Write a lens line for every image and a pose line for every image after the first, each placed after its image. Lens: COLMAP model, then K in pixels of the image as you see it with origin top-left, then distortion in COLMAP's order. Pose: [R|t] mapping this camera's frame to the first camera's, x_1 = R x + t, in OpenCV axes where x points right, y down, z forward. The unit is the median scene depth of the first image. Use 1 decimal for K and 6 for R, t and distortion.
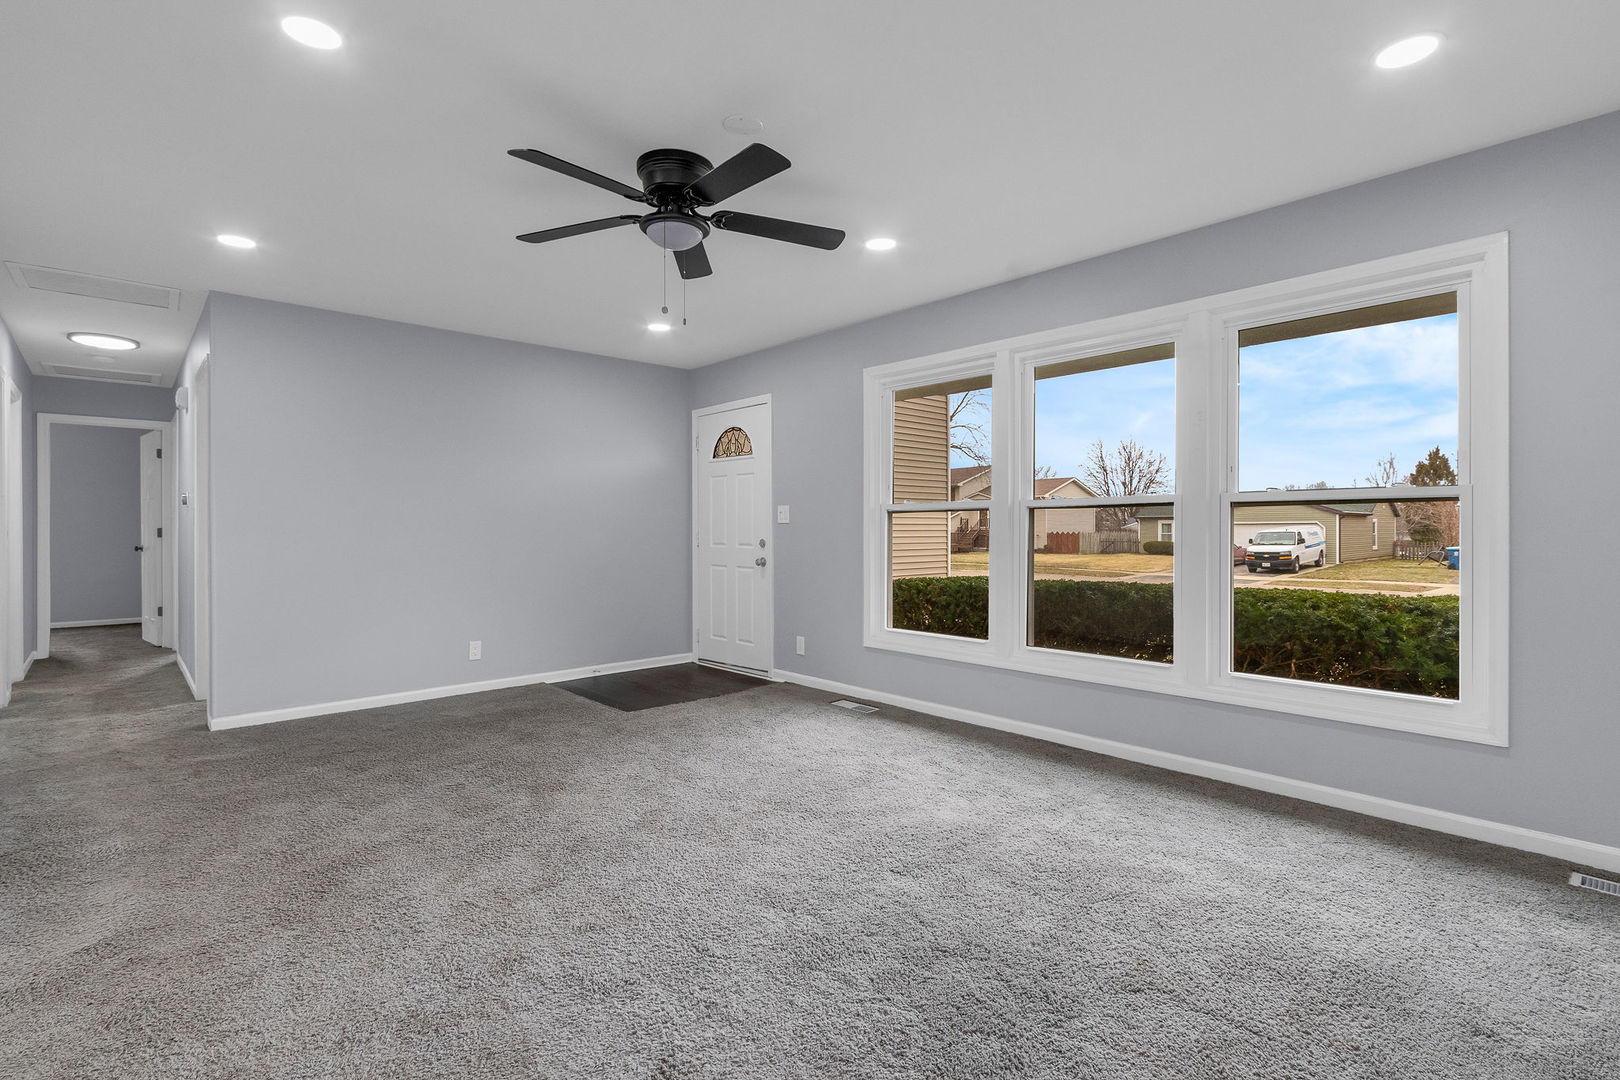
lens RADIAL K [[776.9, 0, 808.0], [0, 776.9, 530.2], [0, 0, 1]] dist [0.004111, 0.000511]
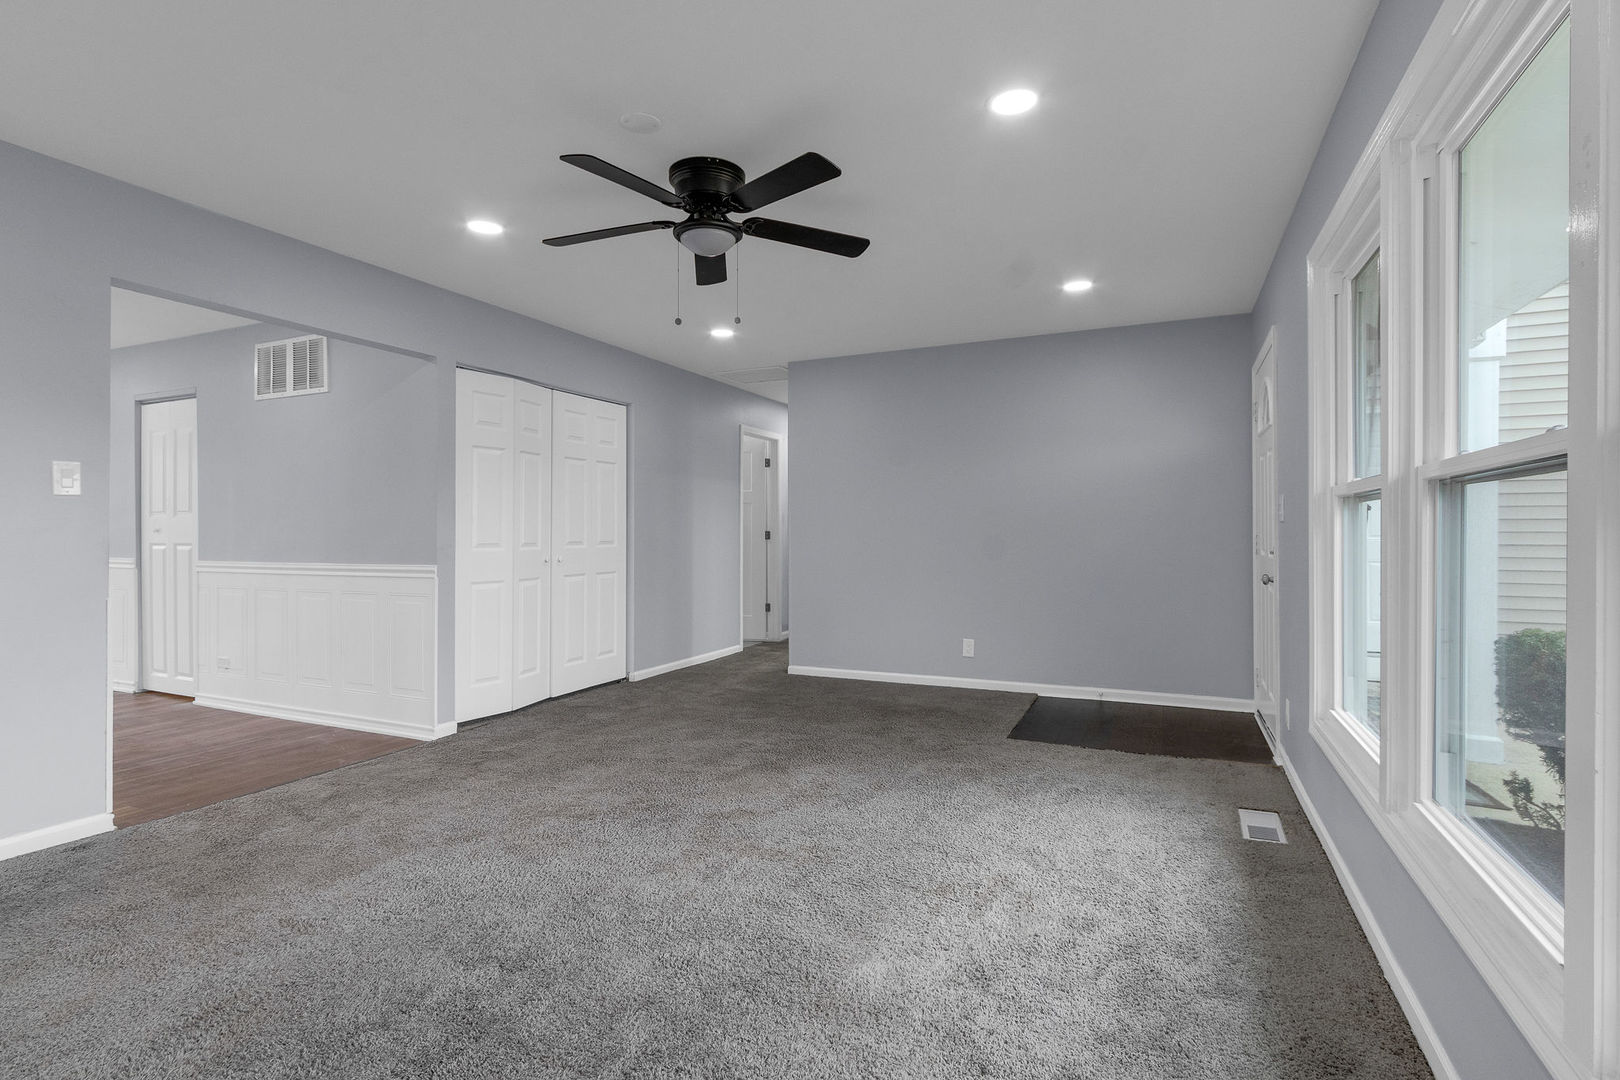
lens RADIAL K [[776.9, 0, 815.0], [0, 776.9, 533.0], [0, 0, 1]] dist [0.004111, 0.000511]
pose [[0.364200, 0.002124, -0.931318, 0.684954], [0.000635, 0.999997, 0.002529, -0.002794], [0.931321, -0.001512, 0.364197, 0.633834]]
